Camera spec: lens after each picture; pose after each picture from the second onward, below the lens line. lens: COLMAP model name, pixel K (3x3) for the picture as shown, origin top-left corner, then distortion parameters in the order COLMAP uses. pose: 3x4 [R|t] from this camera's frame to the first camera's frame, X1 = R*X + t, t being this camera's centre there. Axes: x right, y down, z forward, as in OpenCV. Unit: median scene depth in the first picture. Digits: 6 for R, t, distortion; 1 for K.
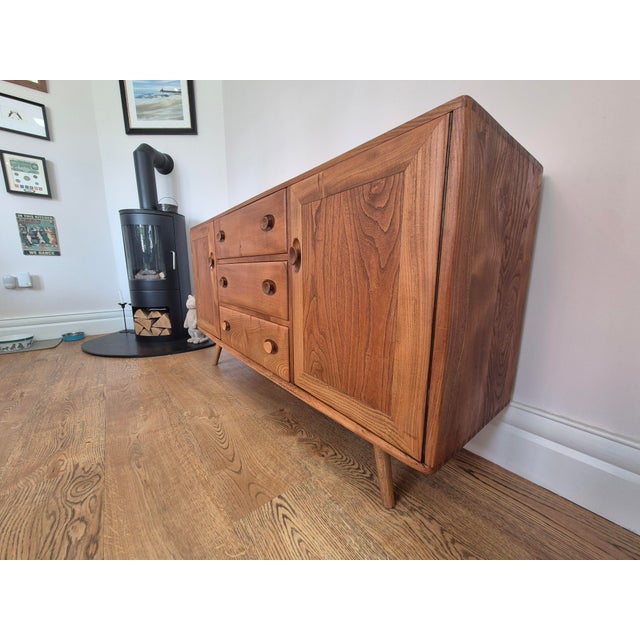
lens RADIAL K [[263.1, 0, 318.3], [0, 263.1, 317.4], [0, 0, 1]] dist [-0.004503, 0.002381]
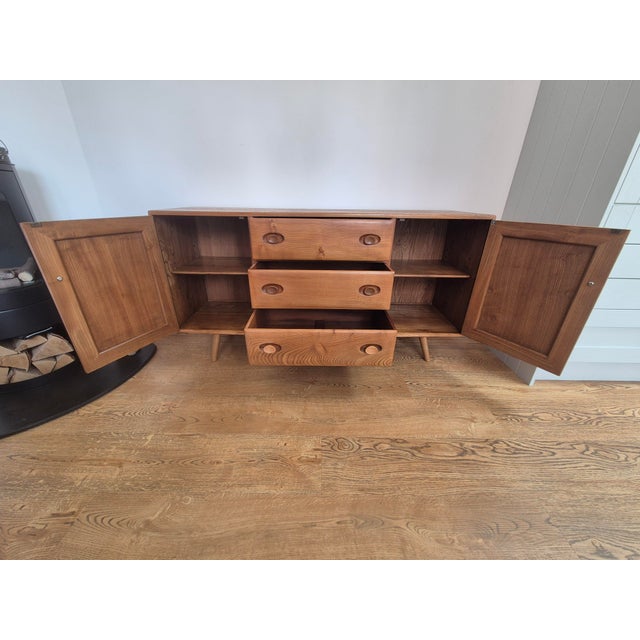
lens RADIAL K [[263.1, 0, 318.8], [0, 263.1, 319.0], [0, 0, 1]] dist [-0.004503, 0.002381]
pose [[0.627395, -0.324318, 0.707950, -1.736640], [0.128313, 0.939772, 0.316804, -0.482011], [-0.768056, -0.107922, 0.631223, 0.256386]]
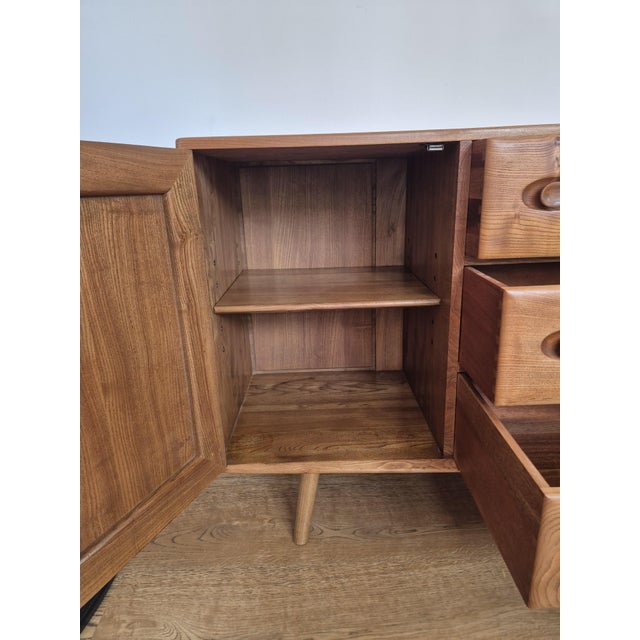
lens RADIAL K [[430.0, 0, 320.8], [0, 430.0, 310.9], [0, 0, 1]] dist [0.073036, -0.066822]
pose [[0.611535, -0.242697, 0.753076, -1.646971], [0.175842, 0.969679, 0.169710, -0.475924], [-0.771430, 0.028638, 0.635669, 1.320183]]
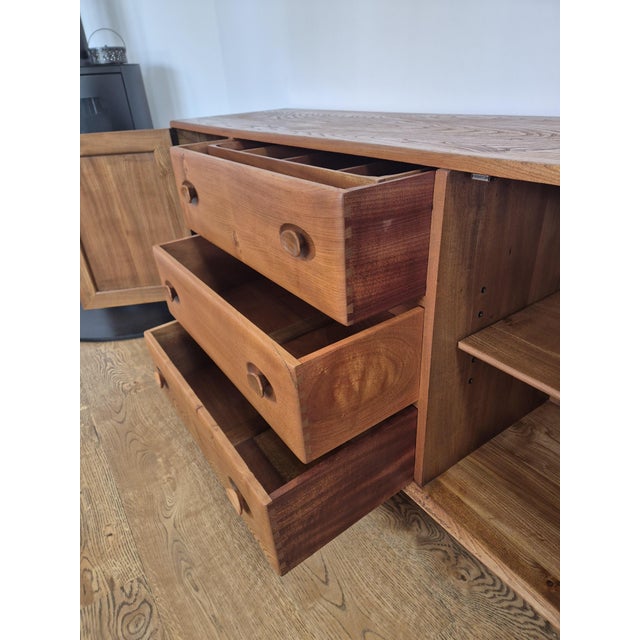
lens RADIAL K [[430.0, 0, 312.0], [0, 430.0, 321.1], [0, 0, 1]] dist [0.073036, -0.066822]
pose [[0.994775, -0.013159, -0.101244, -0.266318], [0.045442, 0.945081, 0.323660, -0.499264], [0.091425, -0.326570, 0.940741, 0.172902]]
